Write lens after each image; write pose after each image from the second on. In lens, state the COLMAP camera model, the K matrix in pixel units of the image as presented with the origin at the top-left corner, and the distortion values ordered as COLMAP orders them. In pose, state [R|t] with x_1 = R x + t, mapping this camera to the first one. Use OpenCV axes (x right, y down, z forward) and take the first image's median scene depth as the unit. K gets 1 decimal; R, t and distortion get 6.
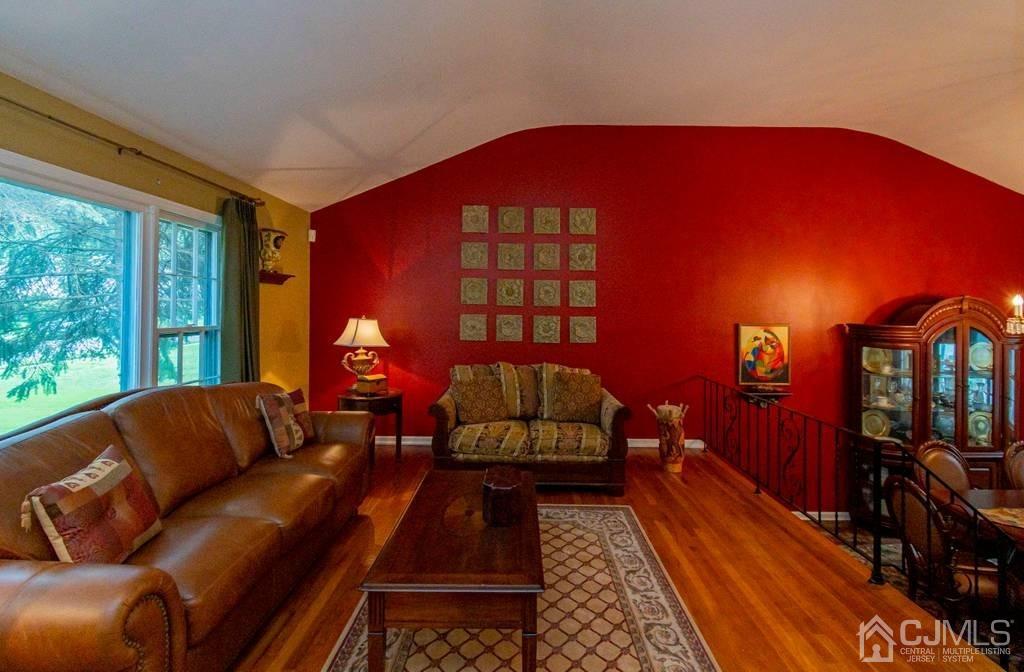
lens RADIAL K [[464.8, 0, 517.0], [0, 464.8, 317.1], [0, 0, 1]] dist [0.001771, -0.000089]
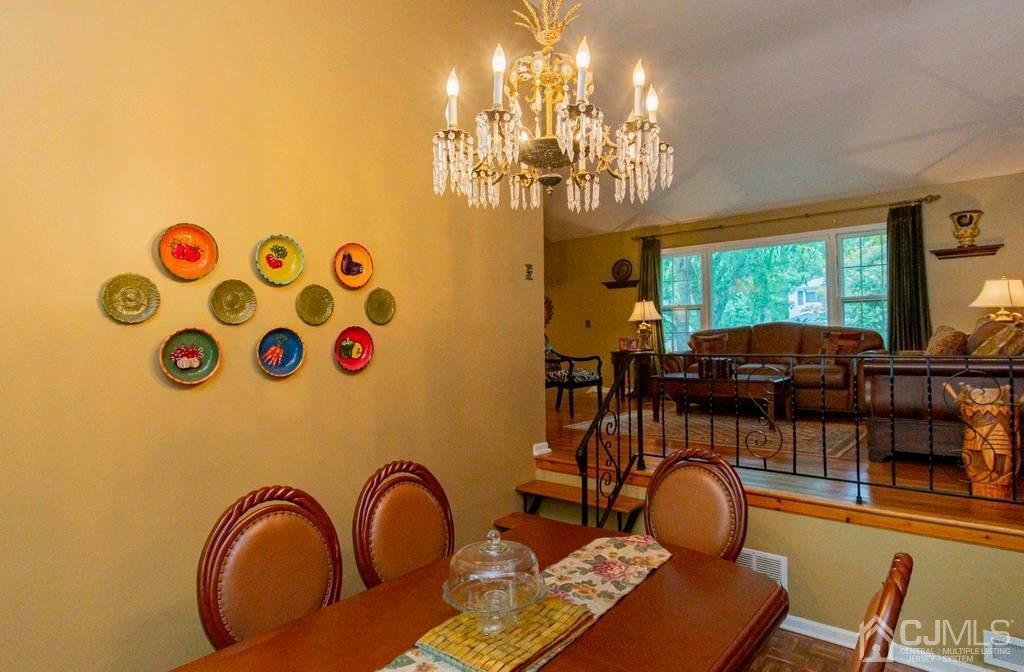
lens RADIAL K [[570.3, 0, 512.0], [0, 570.3, 336.0], [0, 0, 1]] dist [-0.003321, -0.000792]
pose [[-0.645206, -0.005530, -0.763989, 1.252644], [-0.001029, 0.999979, -0.006370, 0.133224], [0.764008, -0.003324, -0.645198, 0.987507]]
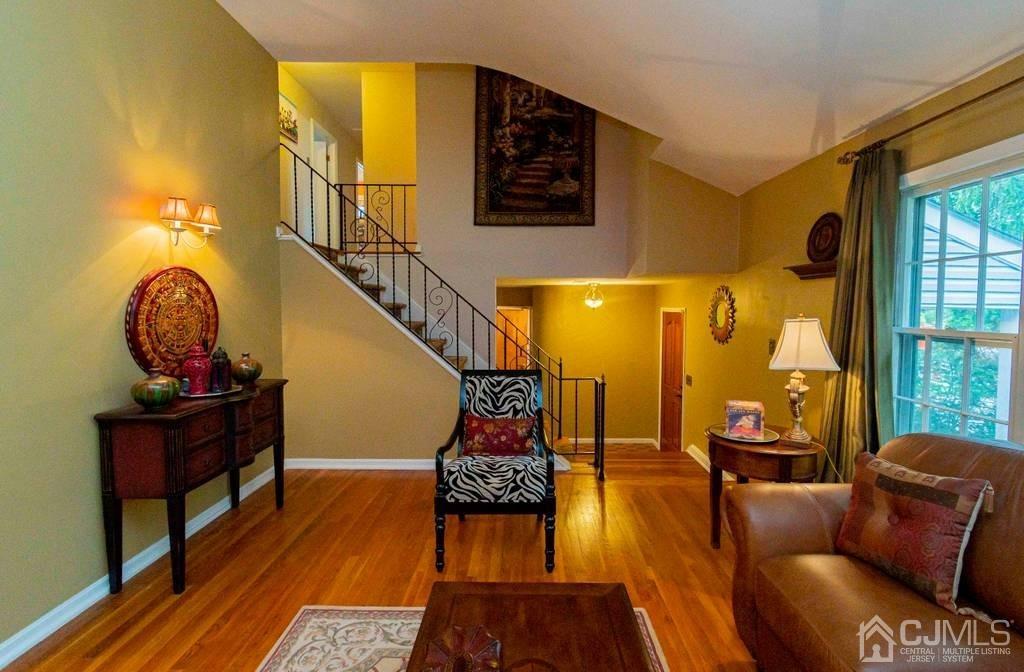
lens RADIAL K [[464.8, 0, 517.0], [0, 464.8, 317.1], [0, 0, 1]] dist [0.001771, -0.000089]
pose [[-0.999684, -0.015878, 0.019512, -0.041130], [-0.015171, 0.999242, 0.035864, -0.003531], [-0.020066, 0.035557, -0.999166, 0.732723]]
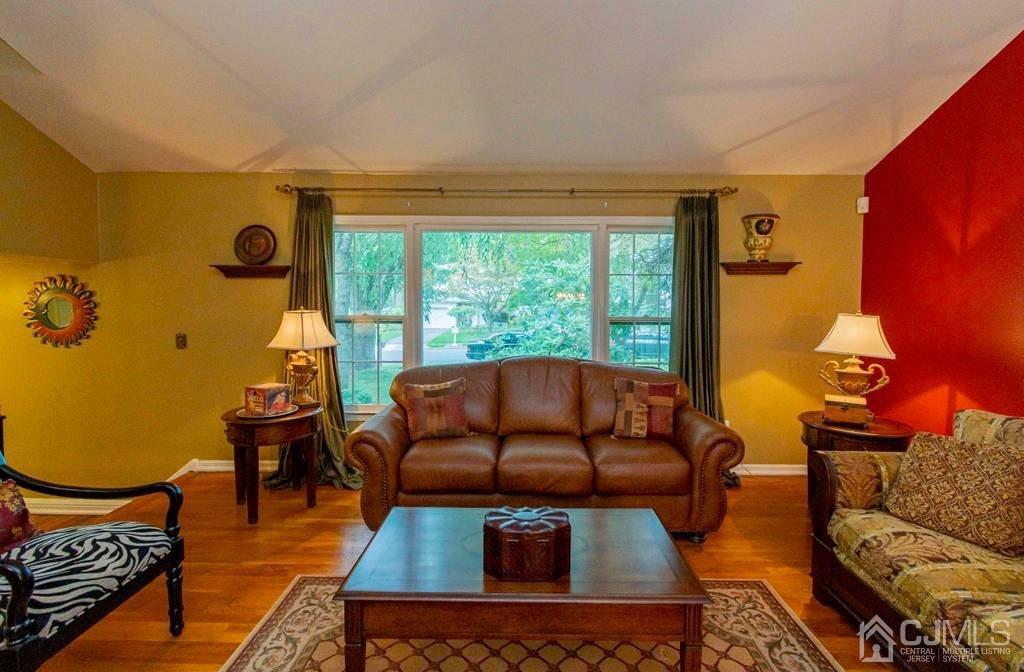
lens RADIAL K [[464.8, 0, 517.0], [0, 464.8, 317.1], [0, 0, 1]] dist [0.001771, -0.000089]
pose [[-0.013800, 0.013142, -0.999818, 0.364944], [-0.017918, 0.999750, 0.013388, 0.007468], [0.999744, 0.018100, -0.013561, 0.508028]]
